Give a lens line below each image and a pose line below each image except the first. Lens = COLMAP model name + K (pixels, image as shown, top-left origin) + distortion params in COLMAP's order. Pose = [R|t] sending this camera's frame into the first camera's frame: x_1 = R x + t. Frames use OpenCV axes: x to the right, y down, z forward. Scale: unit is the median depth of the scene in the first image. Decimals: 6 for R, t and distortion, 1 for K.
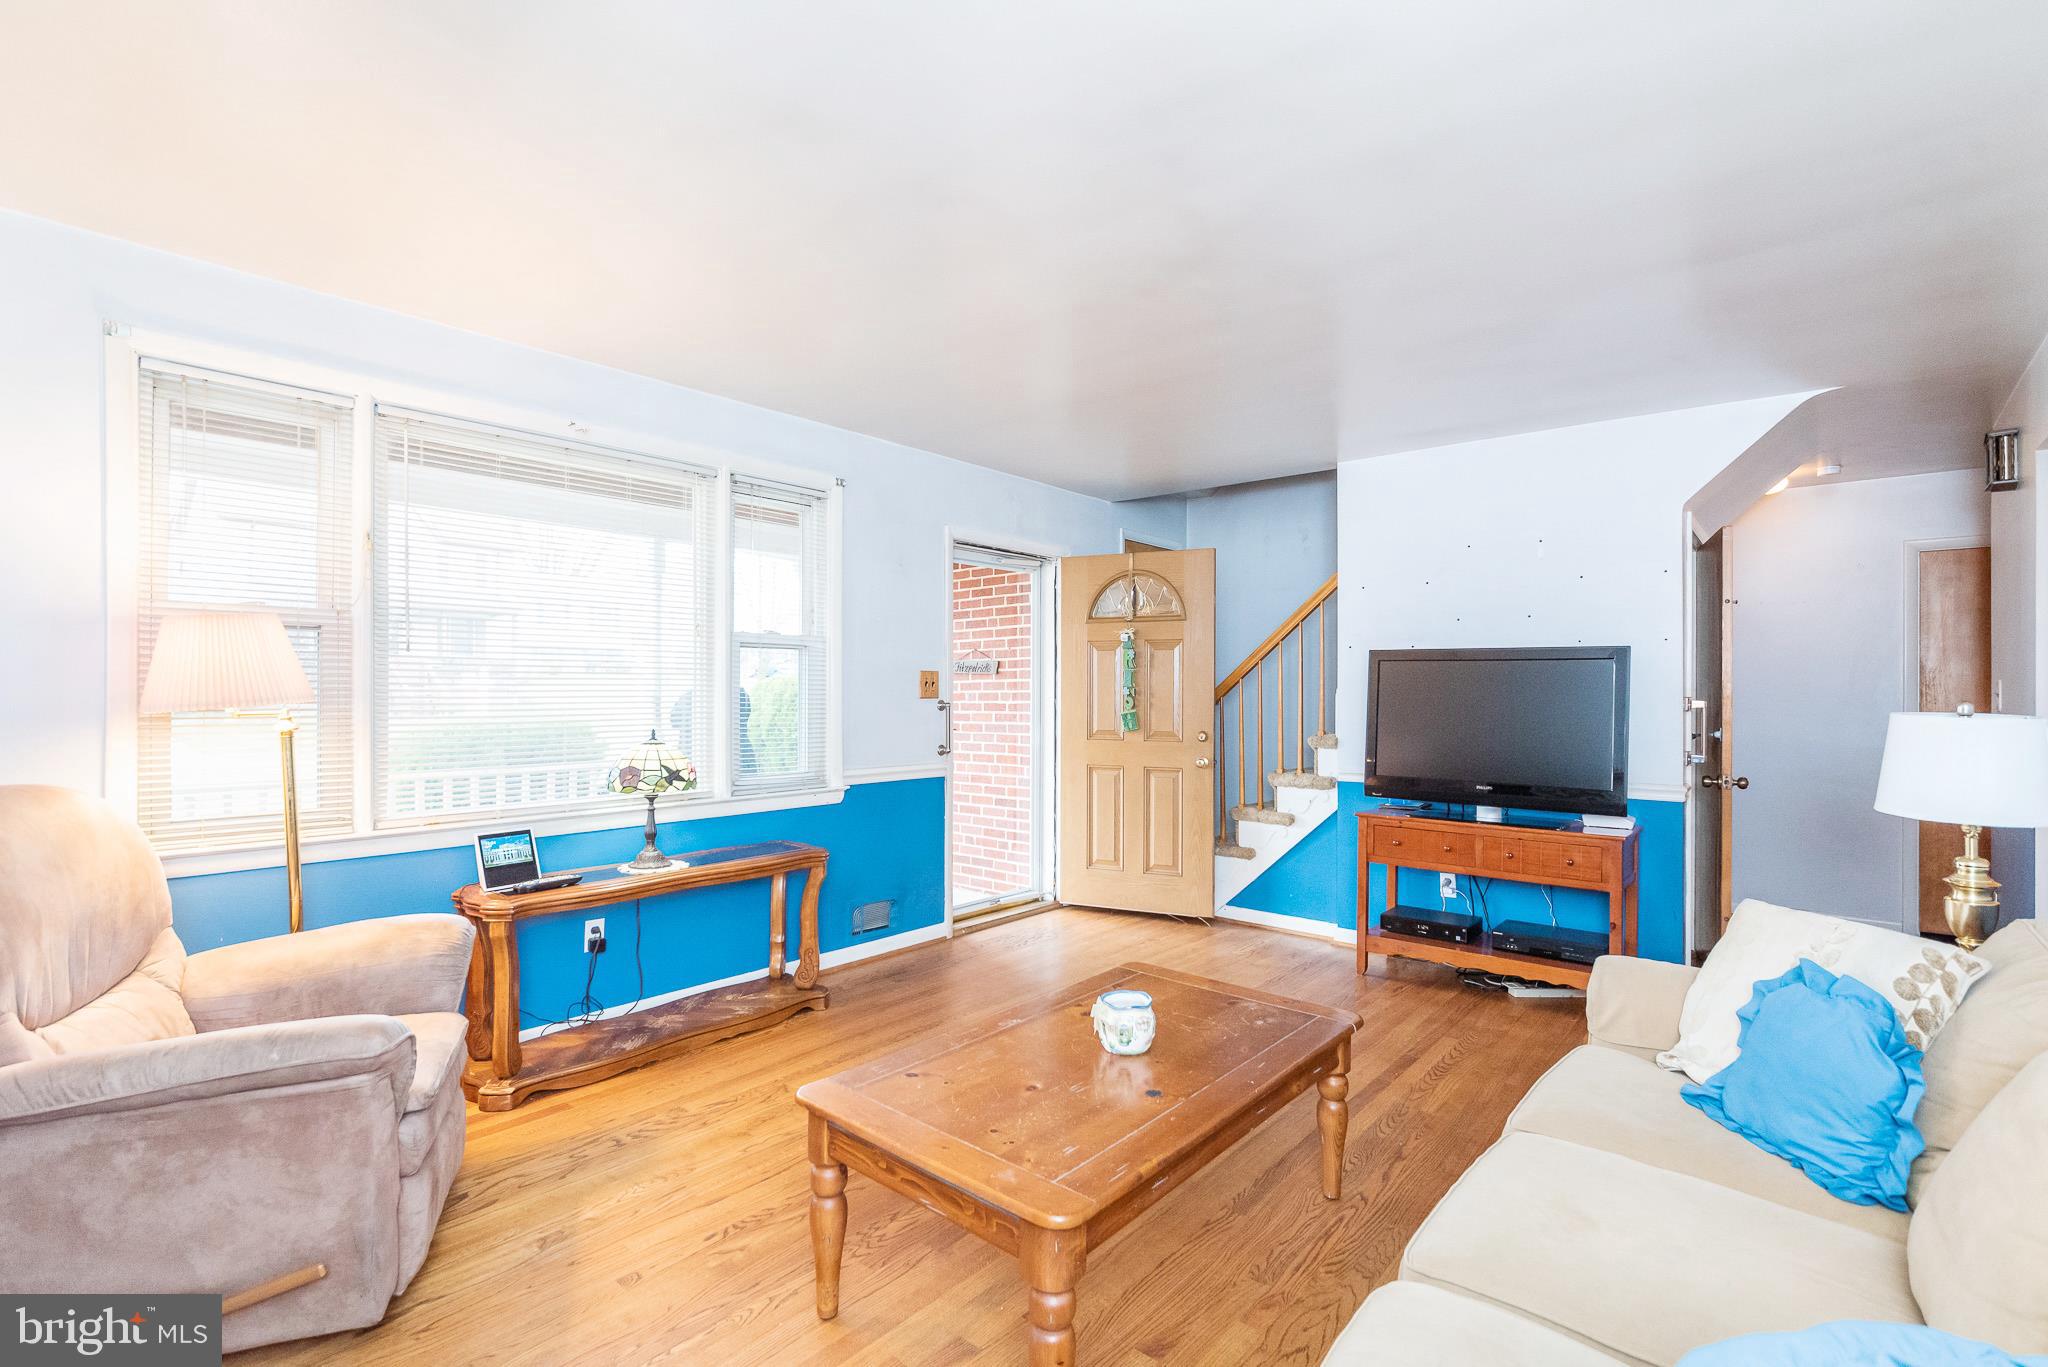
lens RADIAL K [[940.6, 0, 1019.6], [0, 940.6, 687.1], [0, 0, 1]] dist [-0.001394, -0.000266]
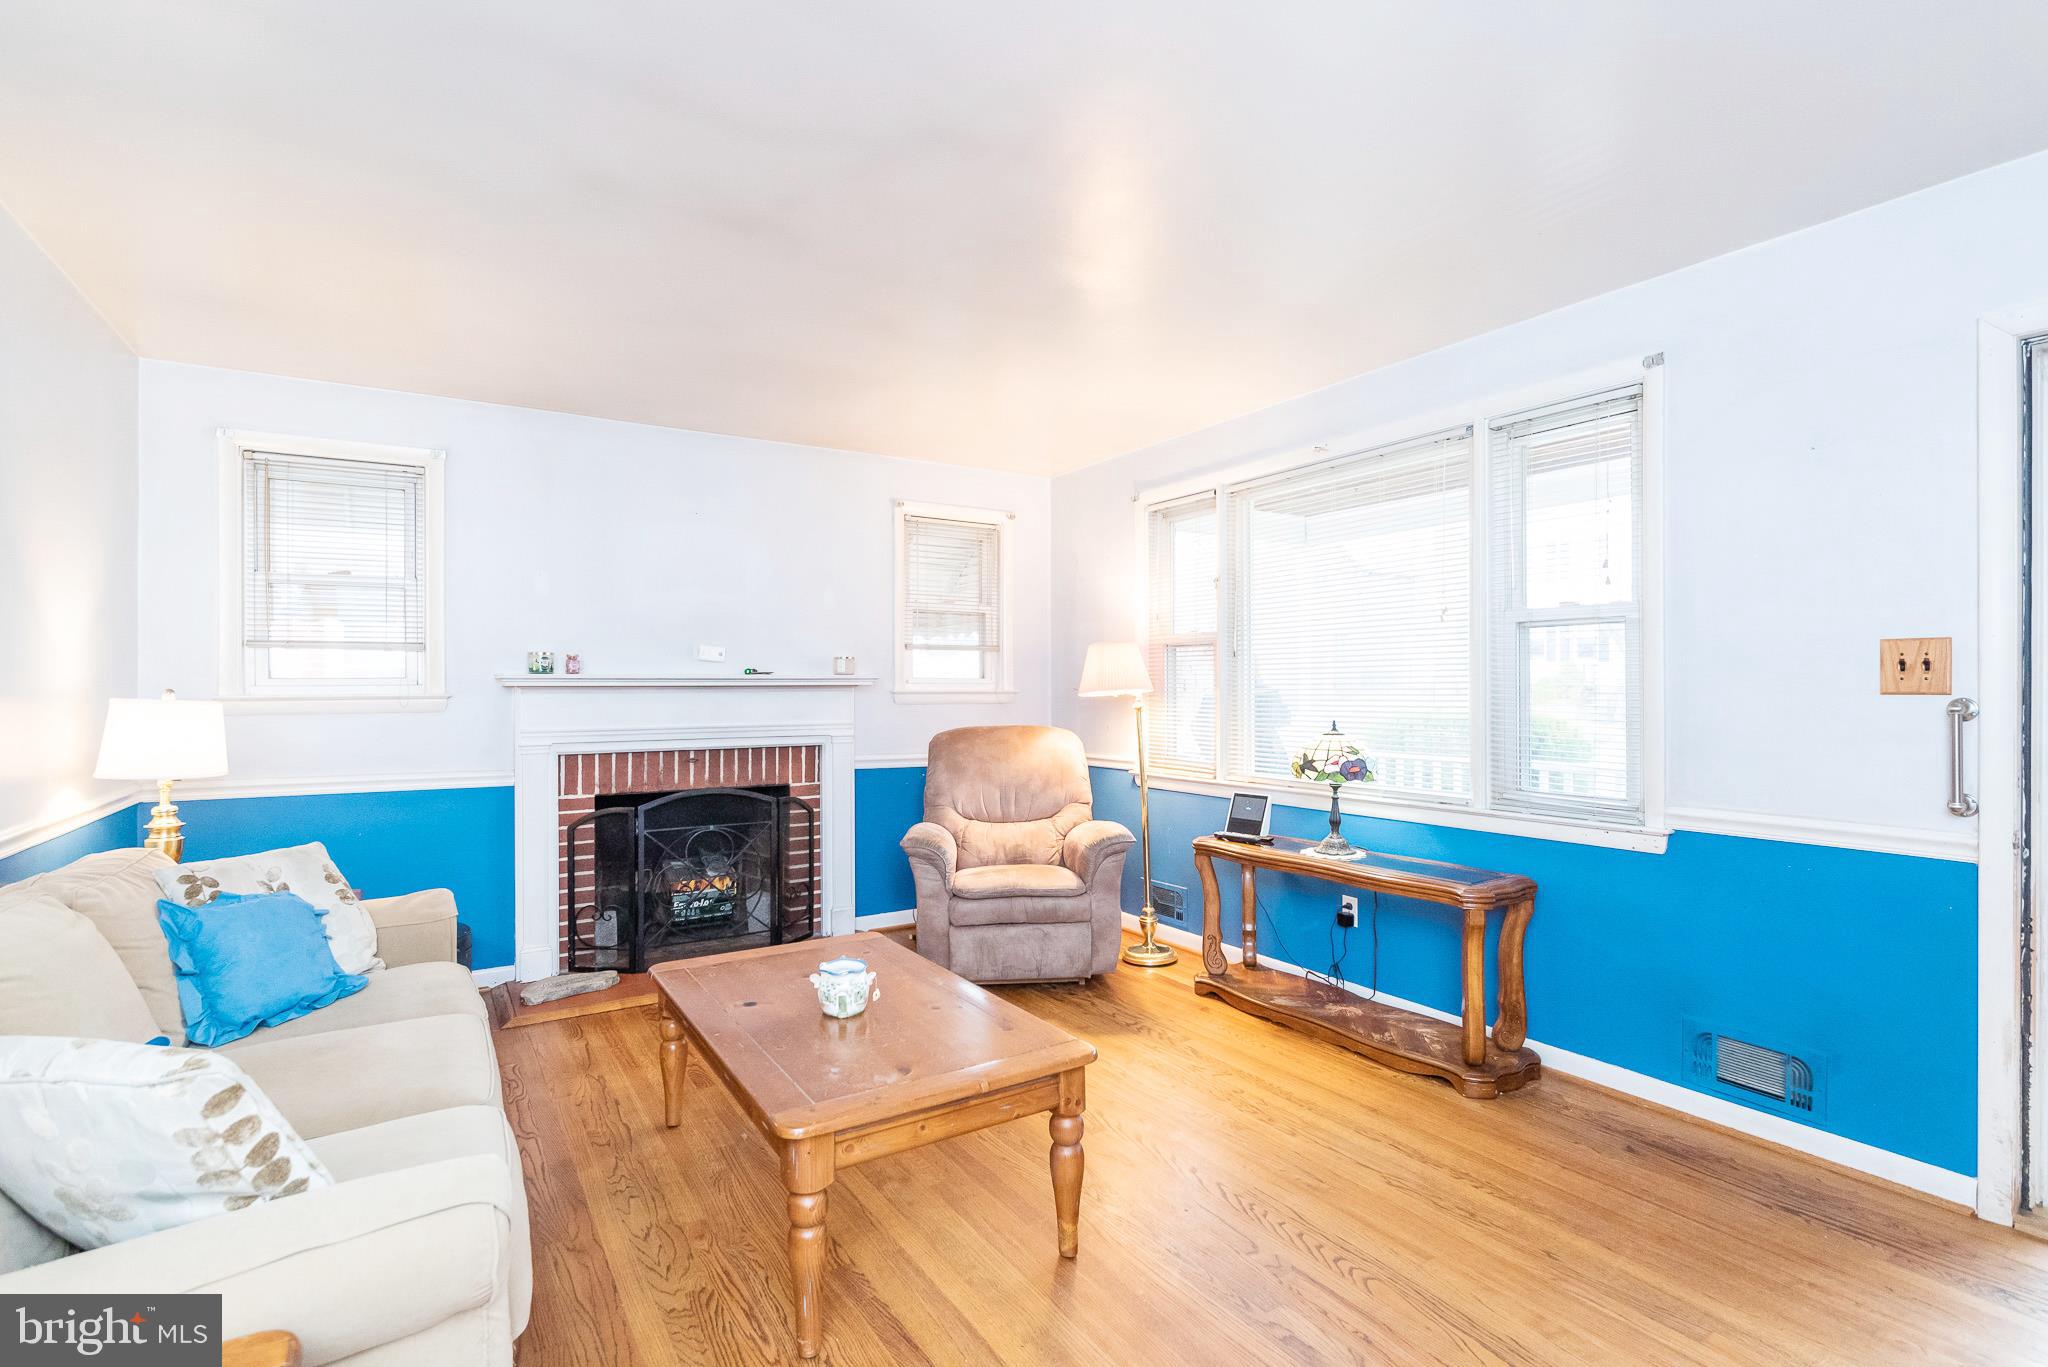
lens RADIAL K [[949.3, 0, 1024.0], [0, 949.3, 683.5], [0, 0, 1]] dist [0.001412, -0.000627]
pose [[-0.281202, -0.006018, -0.959630, 0.558492], [0.005965, 0.999950, -0.008019, 0.008209], [0.959630, -0.007979, -0.281152, 0.761326]]
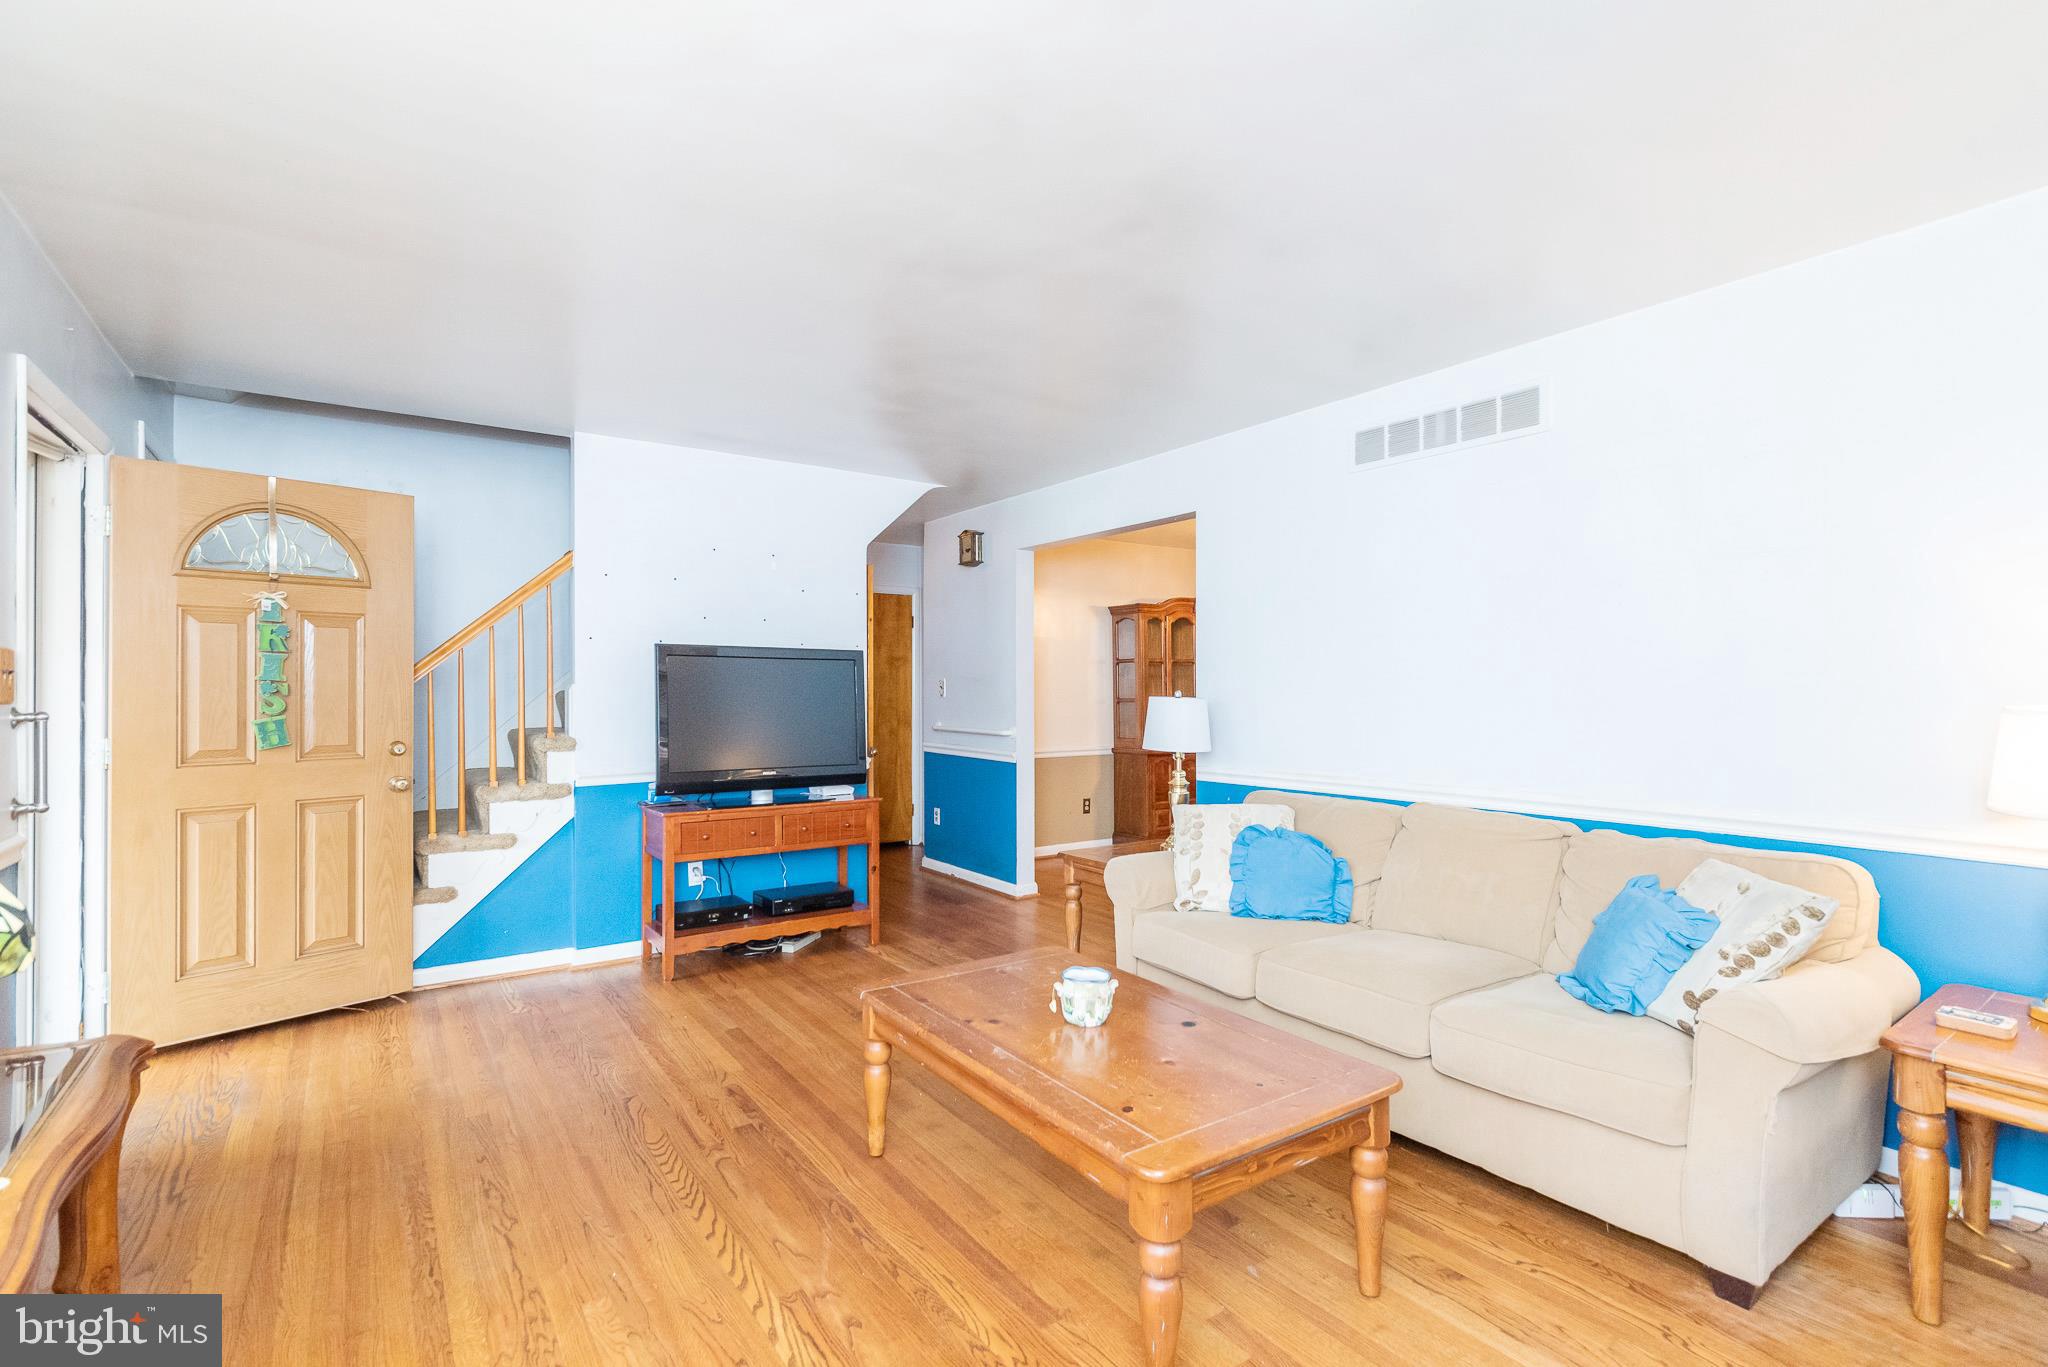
lens RADIAL K [[949.3, 0, 1024.0], [0, 949.3, 683.5], [0, 0, 1]] dist [0.001412, -0.000627]
pose [[0.251419, -0.002119, 0.967876, -0.479339], [-0.001651, 0.999995, 0.002619, -0.001549], [-0.967877, -0.002257, 0.251414, 0.402219]]
